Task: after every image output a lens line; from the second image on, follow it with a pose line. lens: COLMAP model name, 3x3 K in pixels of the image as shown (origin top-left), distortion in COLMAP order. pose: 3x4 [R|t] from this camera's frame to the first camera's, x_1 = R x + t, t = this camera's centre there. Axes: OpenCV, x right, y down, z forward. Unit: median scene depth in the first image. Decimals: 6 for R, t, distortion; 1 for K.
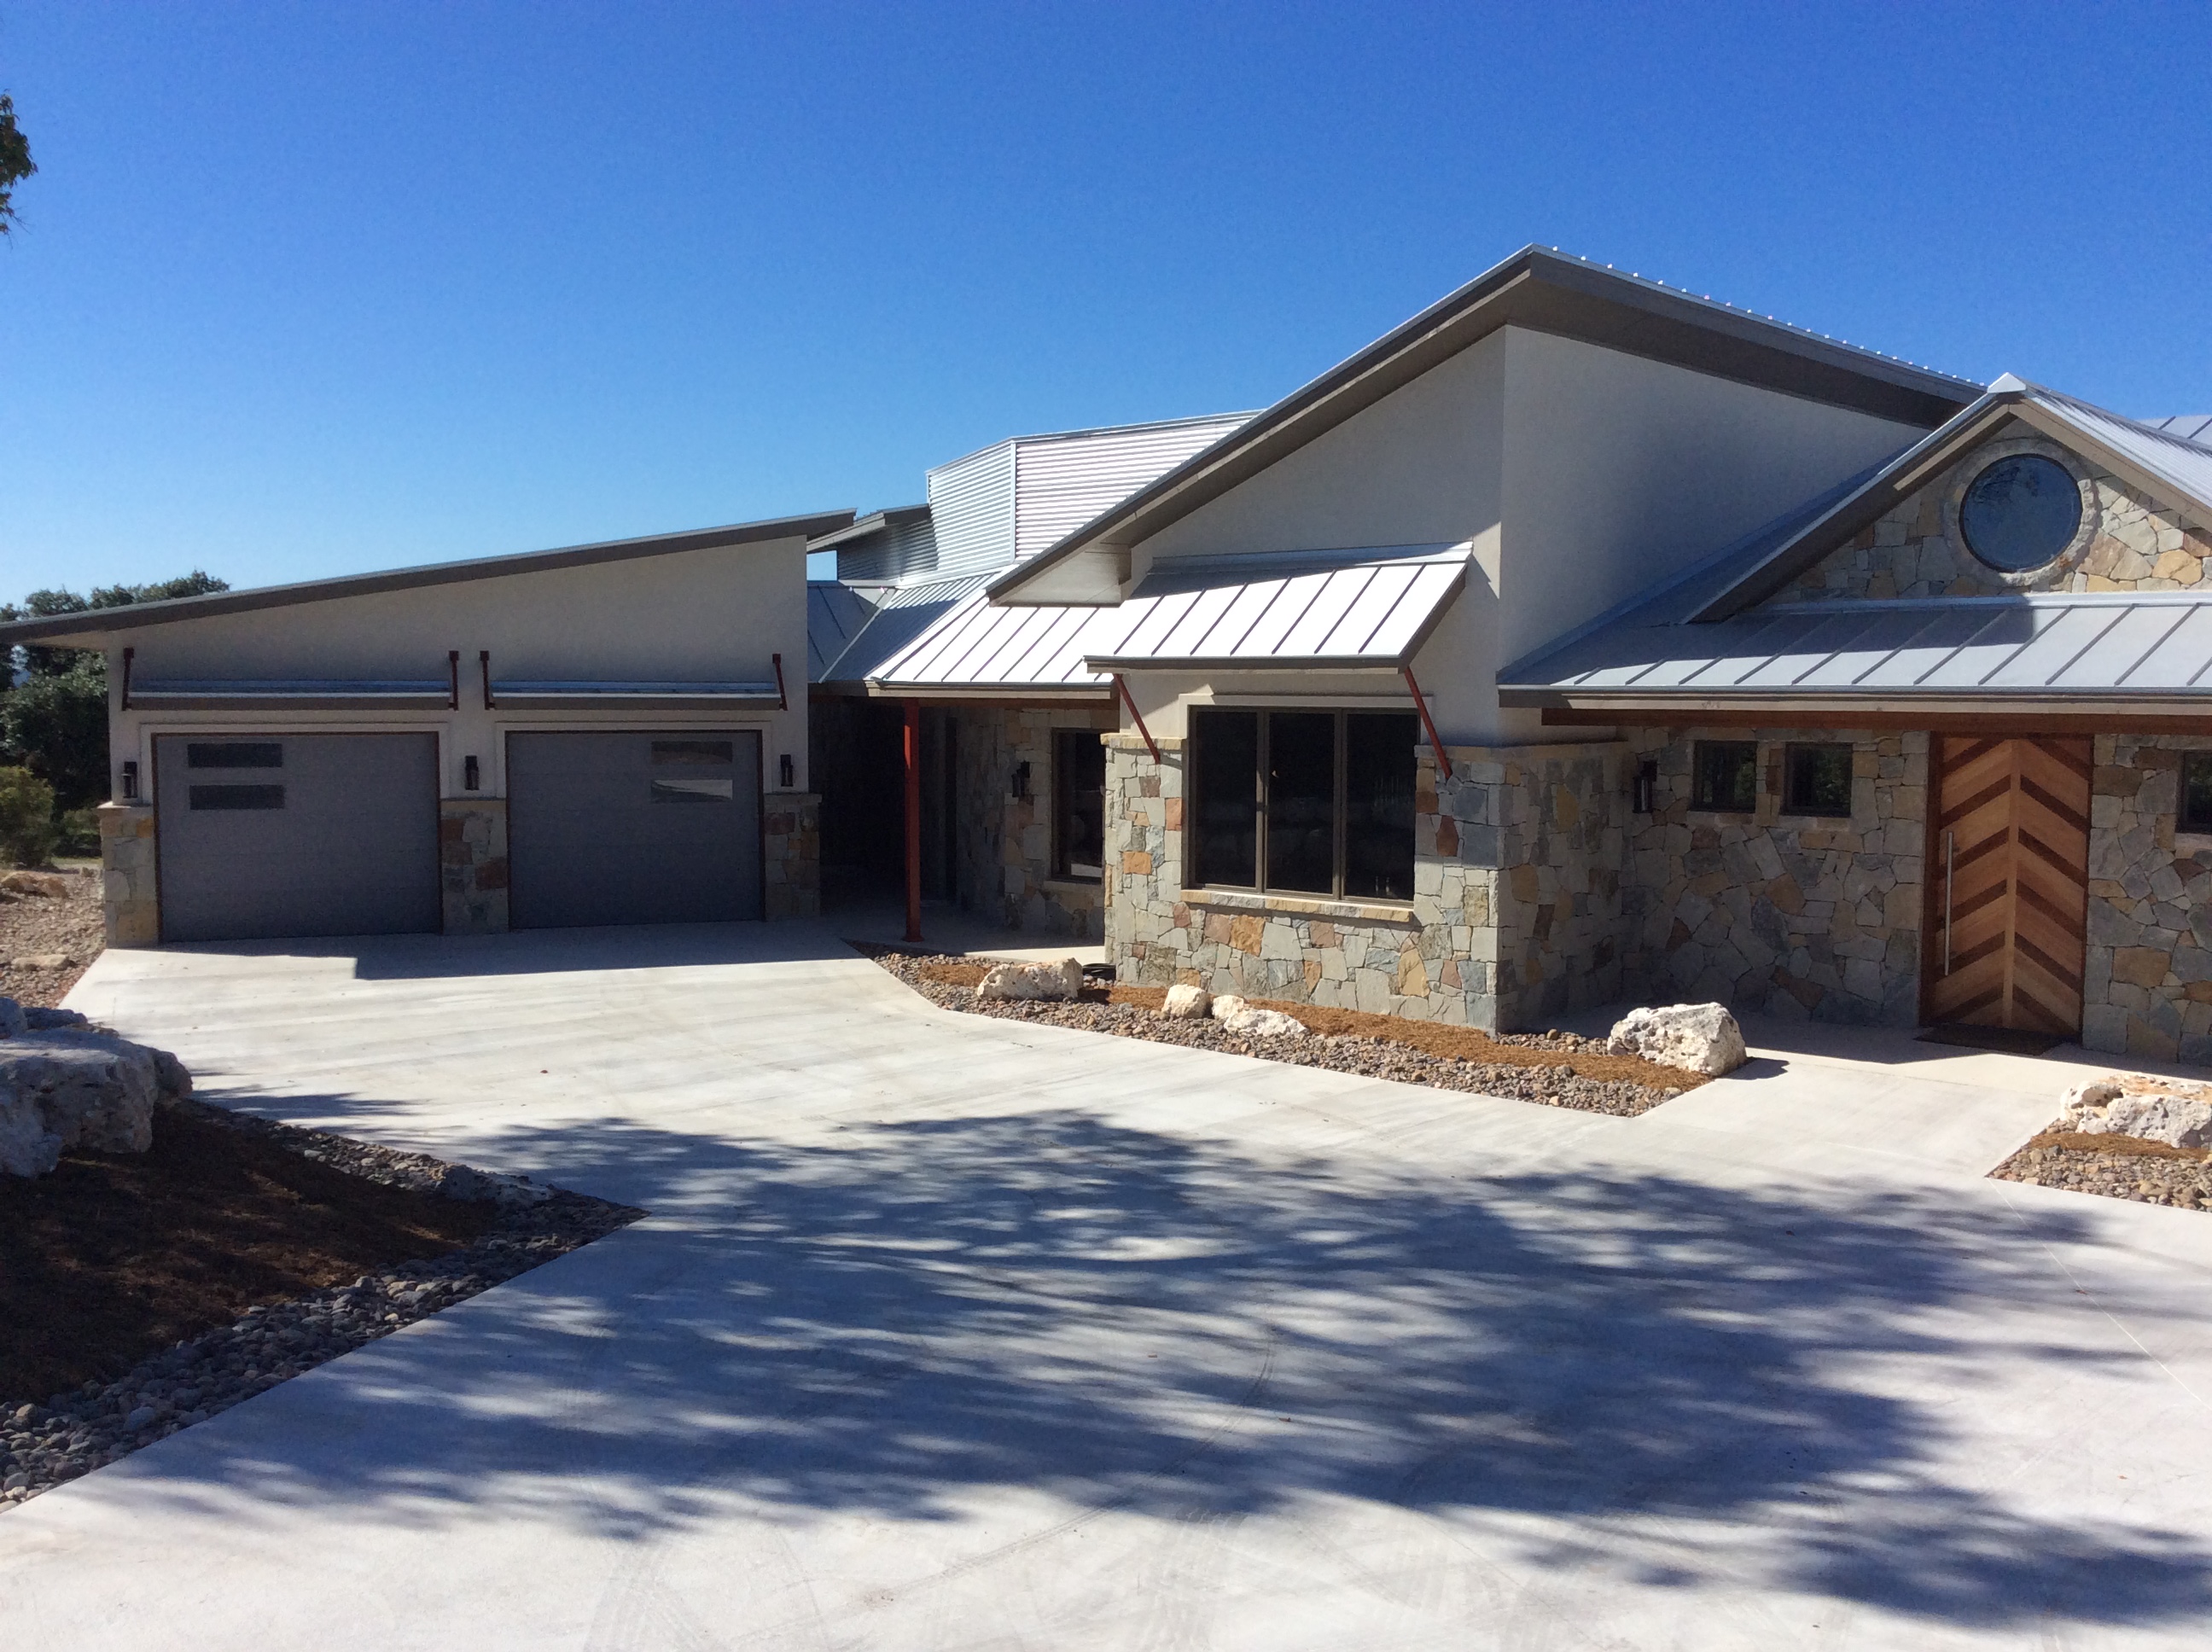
lens RADIAL K [[2186.8, 0, 1106.0], [0, 2186.8, 826.0], [0, 0, 1]] dist [0.060863, -0.012944]
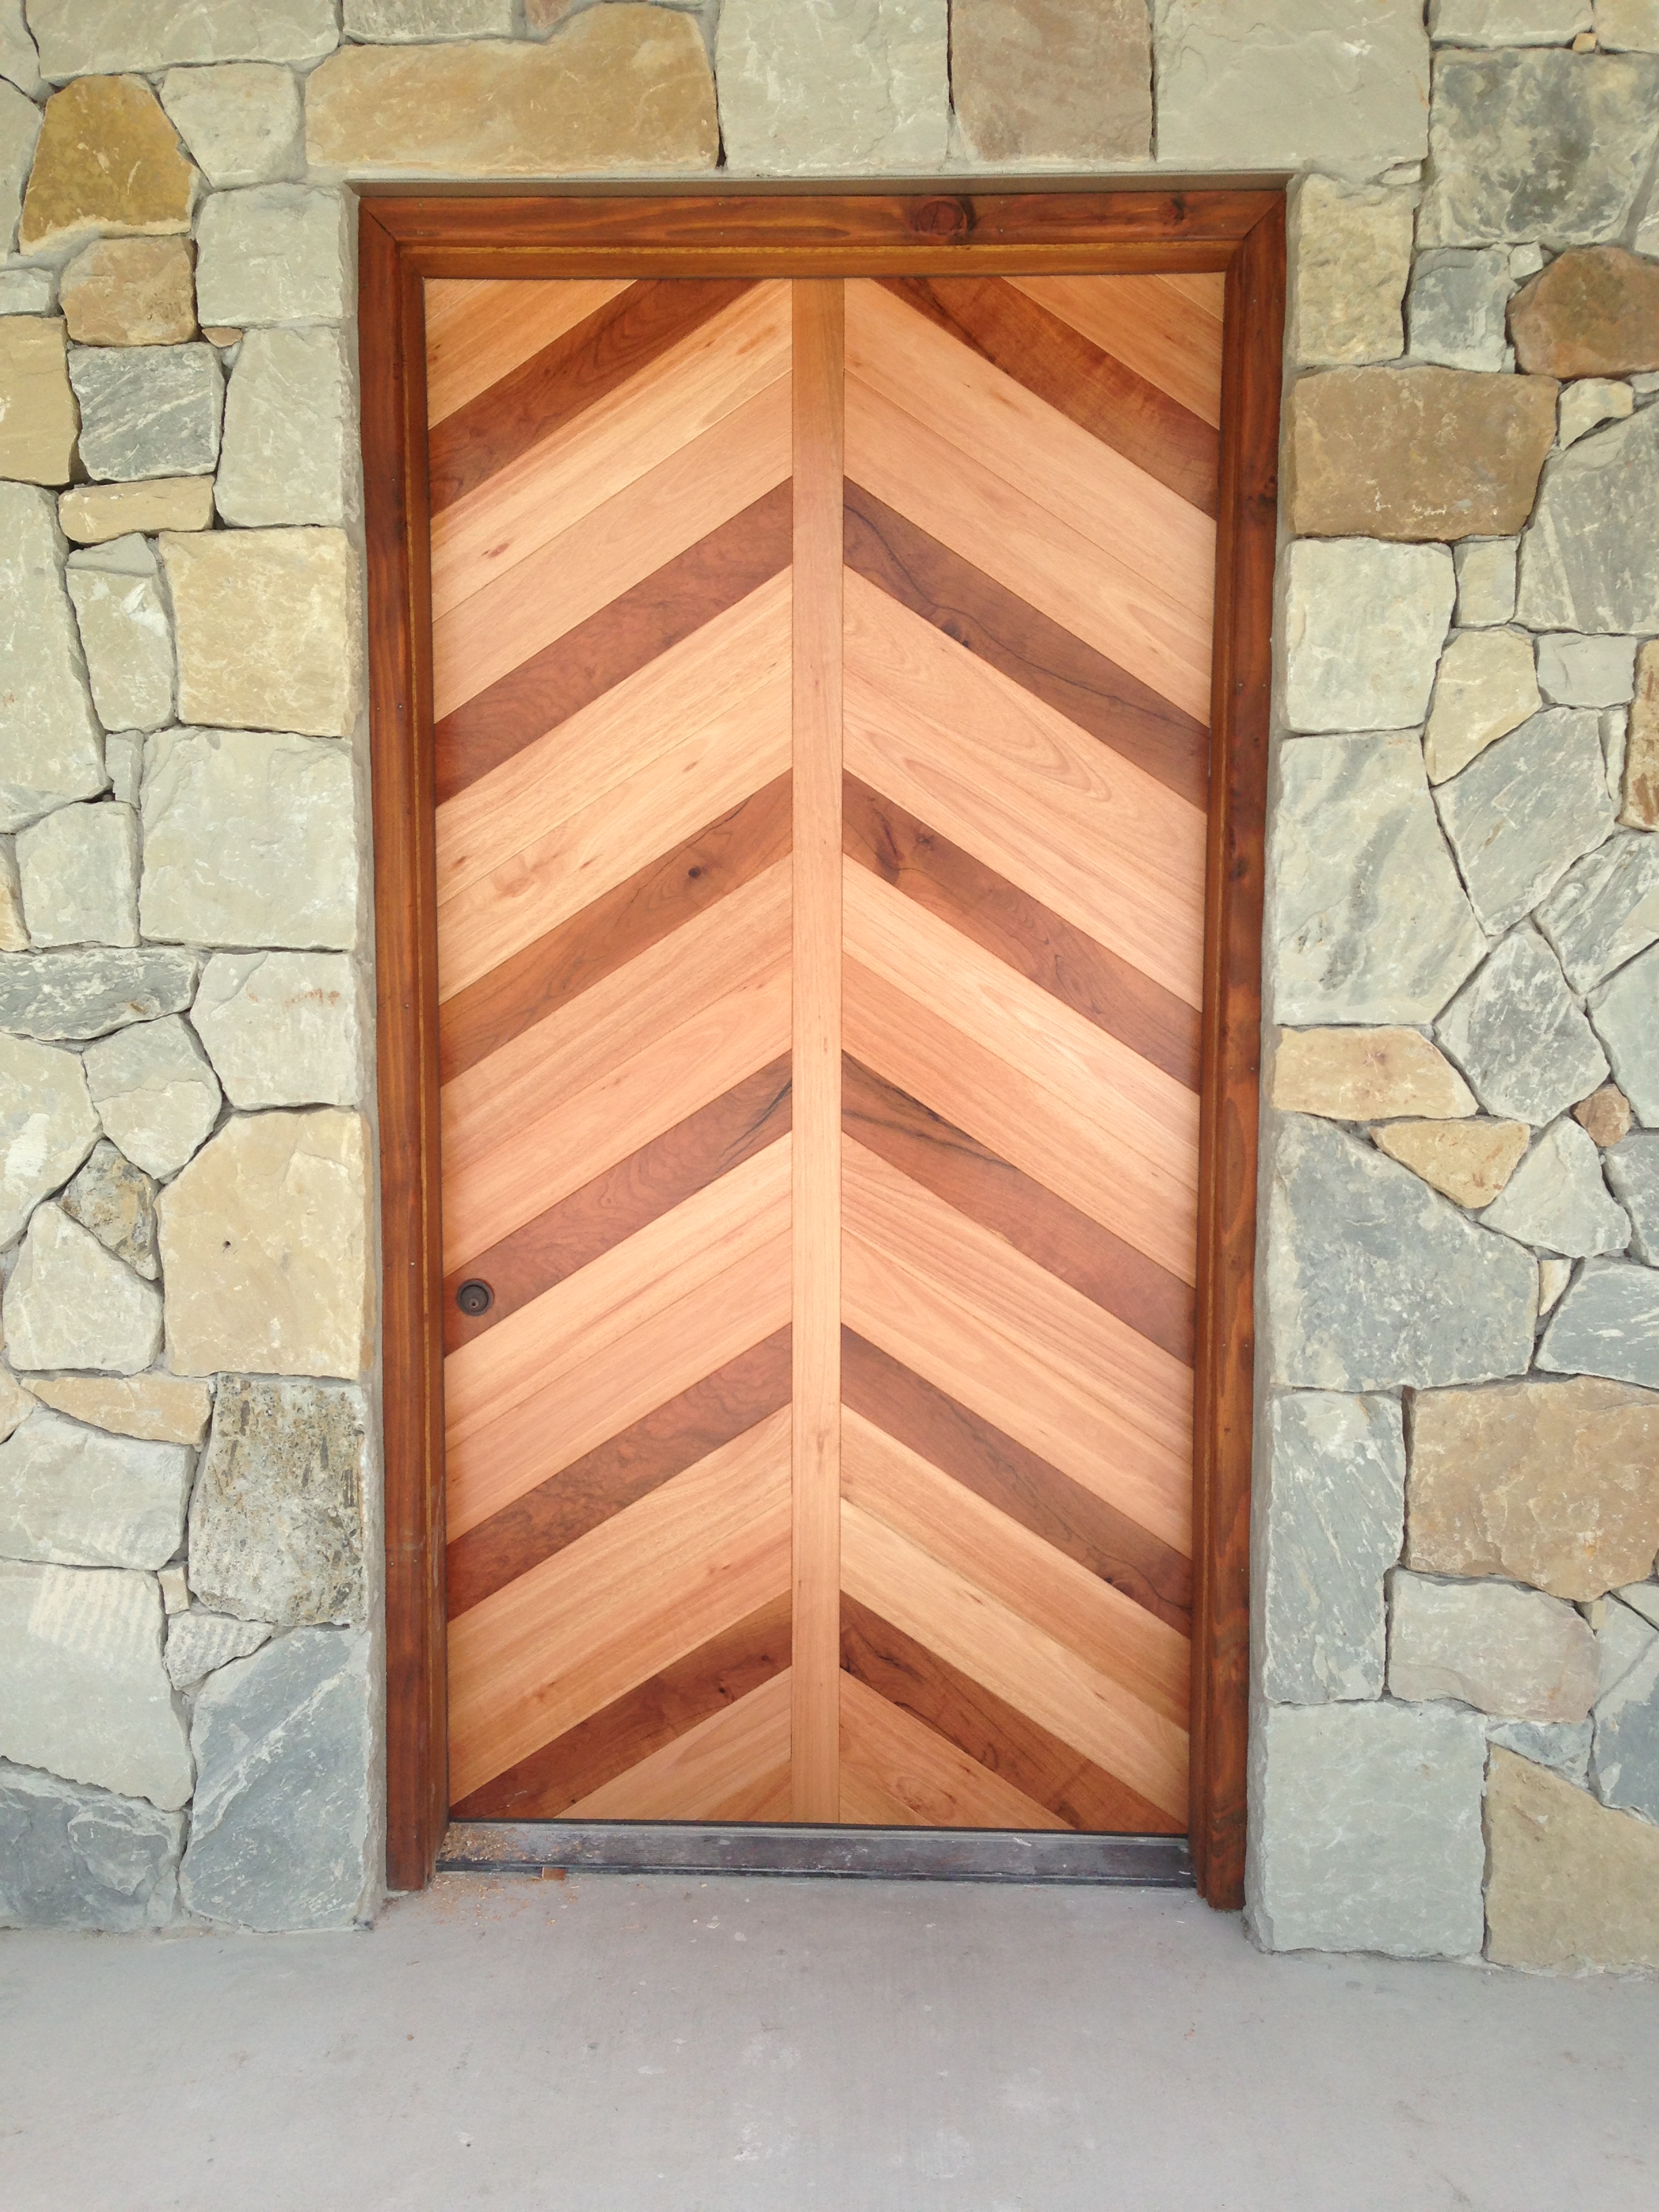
lens RADIAL K [[2045.1, 0, 829.5], [0, 2045.1, 1106.0], [0, 0, 1]] dist [0.009836, 0.002916]
pose [[0.779120, -0.072806, 0.622632, 0.293467], [0.044109, 0.997138, 0.061403, 0.017552], [-0.625321, -0.020377, 0.780102, 0.837857]]
